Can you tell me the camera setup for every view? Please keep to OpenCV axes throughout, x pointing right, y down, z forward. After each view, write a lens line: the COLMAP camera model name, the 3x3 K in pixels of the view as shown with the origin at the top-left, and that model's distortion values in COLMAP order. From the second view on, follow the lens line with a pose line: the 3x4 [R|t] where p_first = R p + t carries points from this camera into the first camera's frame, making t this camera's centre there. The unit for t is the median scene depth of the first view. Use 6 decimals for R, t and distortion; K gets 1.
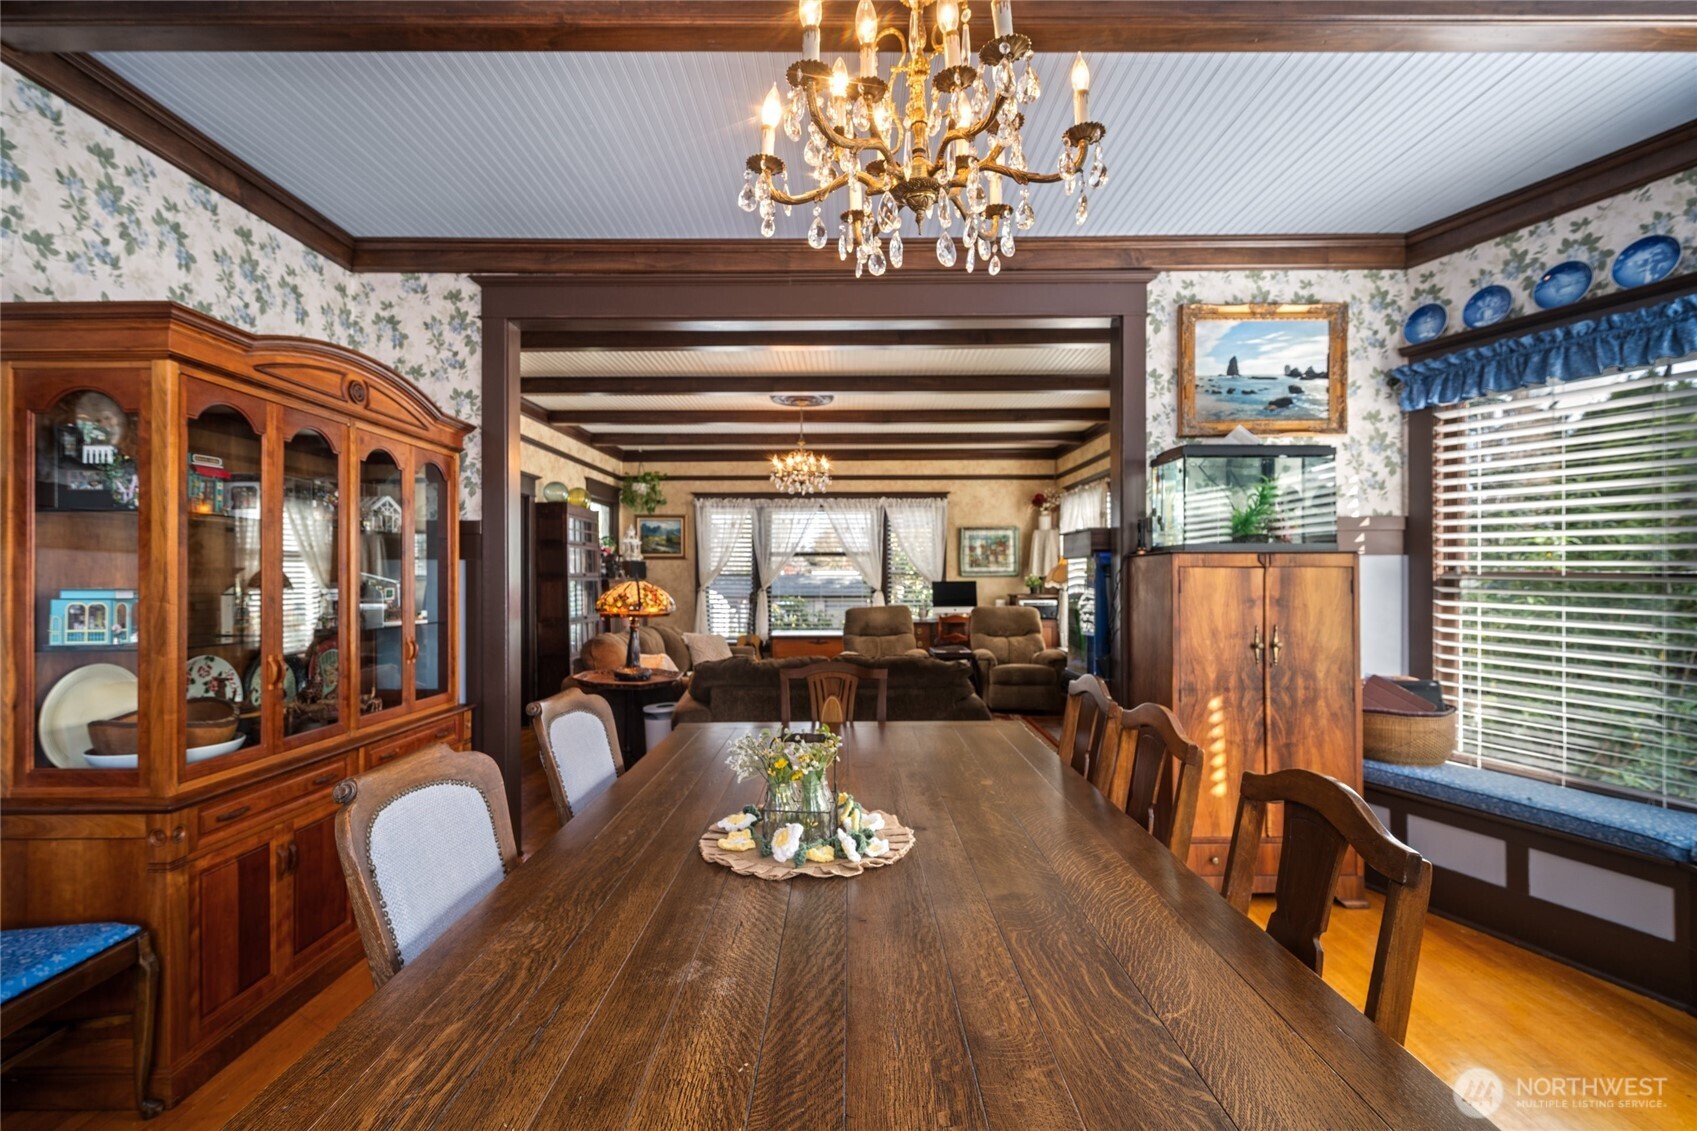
lens RADIAL K [[672.0, 0, 844.9], [0, 672.0, 566.6], [0, 0, 1]] dist [0.003034, 0.000512]
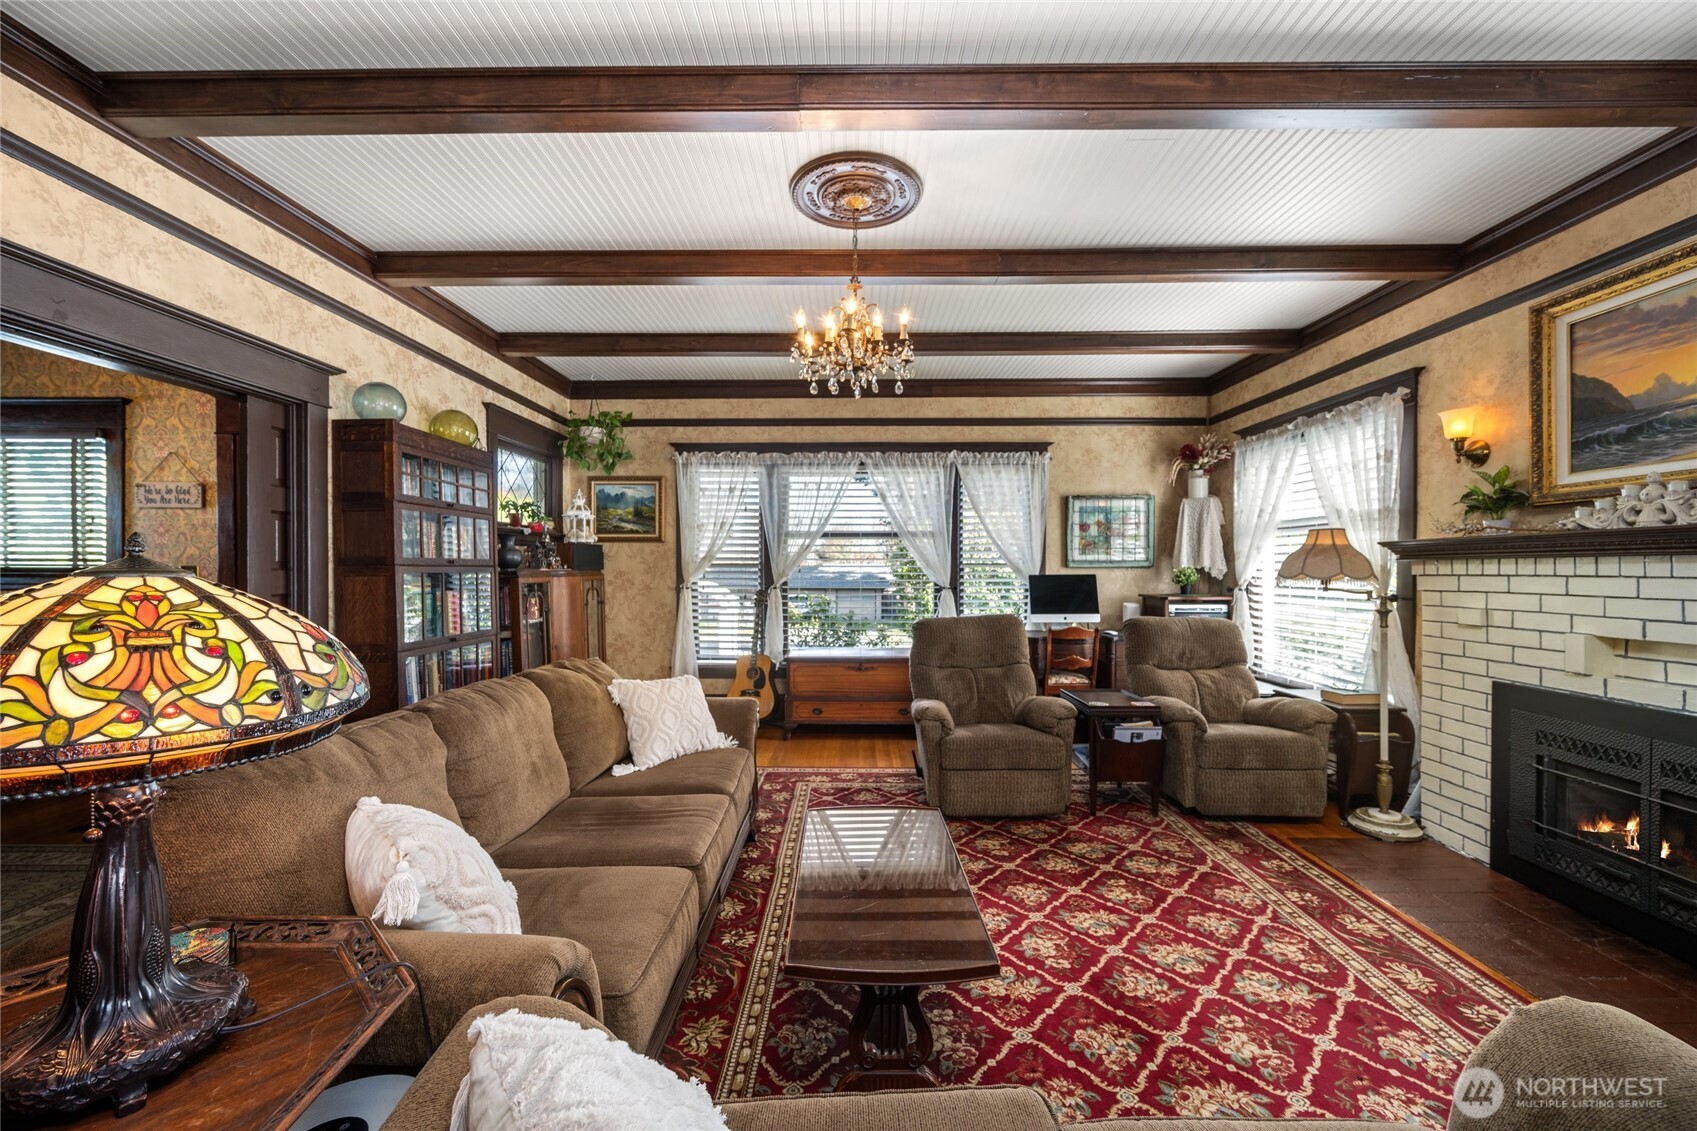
lens RADIAL K [[672.0, 0, 844.9], [0, 672.0, 566.6], [0, 0, 1]] dist [0.003034, 0.000512]
pose [[0.999824, 0.002208, -0.018634, -0.039433], [-0.002019, 0.999947, 0.010117, 0.006877], [0.018655, -0.010078, 0.999775, 0.323794]]
